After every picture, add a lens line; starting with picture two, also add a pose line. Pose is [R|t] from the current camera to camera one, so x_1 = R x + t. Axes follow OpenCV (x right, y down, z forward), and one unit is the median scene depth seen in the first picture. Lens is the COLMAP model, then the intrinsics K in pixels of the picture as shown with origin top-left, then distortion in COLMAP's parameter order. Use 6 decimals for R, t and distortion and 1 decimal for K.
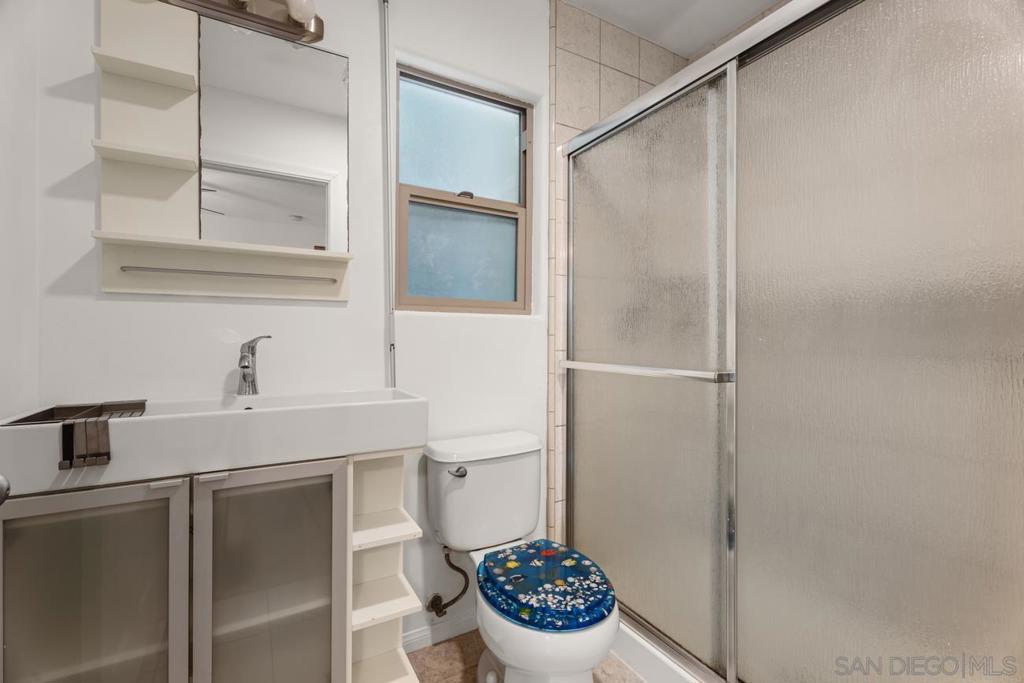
lens RADIAL K [[459.4, 0, 510.5], [0, 459.4, 334.9], [0, 0, 1]] dist [-0.000560, -0.001852]
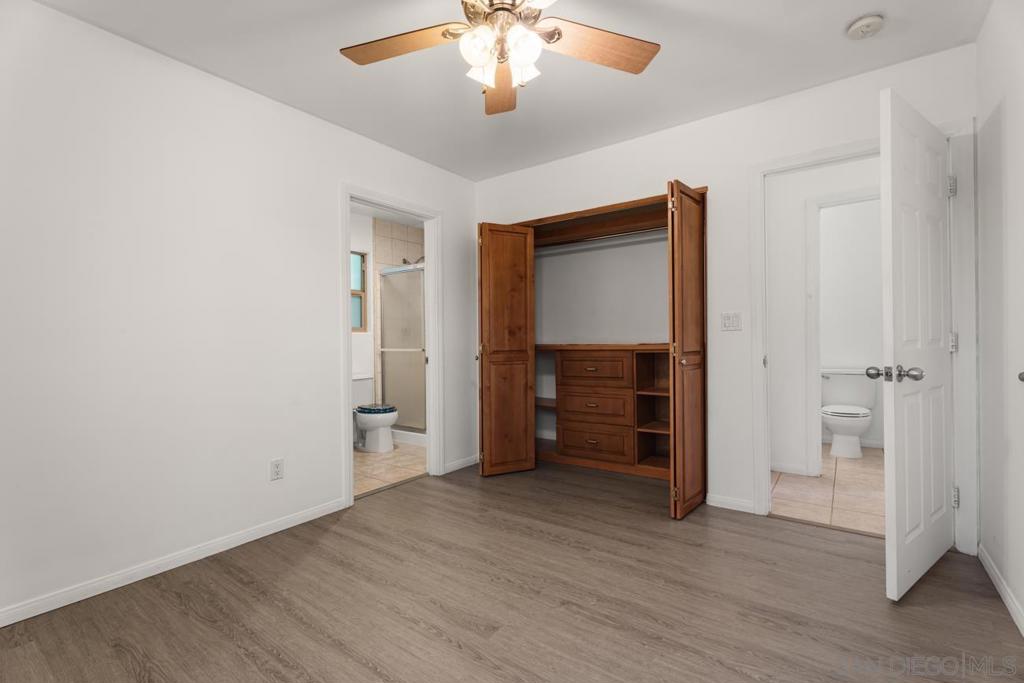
lens RADIAL K [[459.4, 0, 510.3], [0, 459.4, 342.5], [0, 0, 1]] dist [-0.000560, -0.001852]
pose [[0.923034, -0.020625, 0.384166, -0.230147], [0.013298, 0.999676, 0.021721, -0.031332], [-0.384489, -0.014941, 0.923009, -1.917688]]
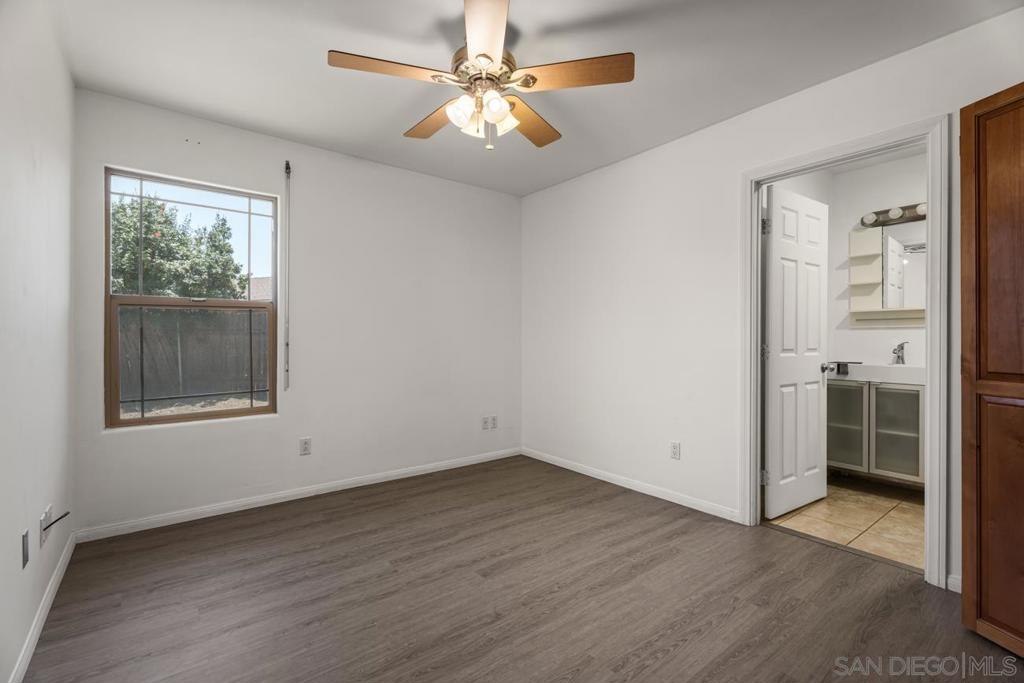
lens RADIAL K [[459.4, 0, 503.9], [0, 459.4, 332.5], [0, 0, 1]] dist [-0.000560, -0.001852]
pose [[0.106255, -0.016043, -0.994210, 1.284347], [0.008761, 0.999846, -0.015197, -0.022840], [0.994300, -0.007095, 0.106379, -1.103819]]
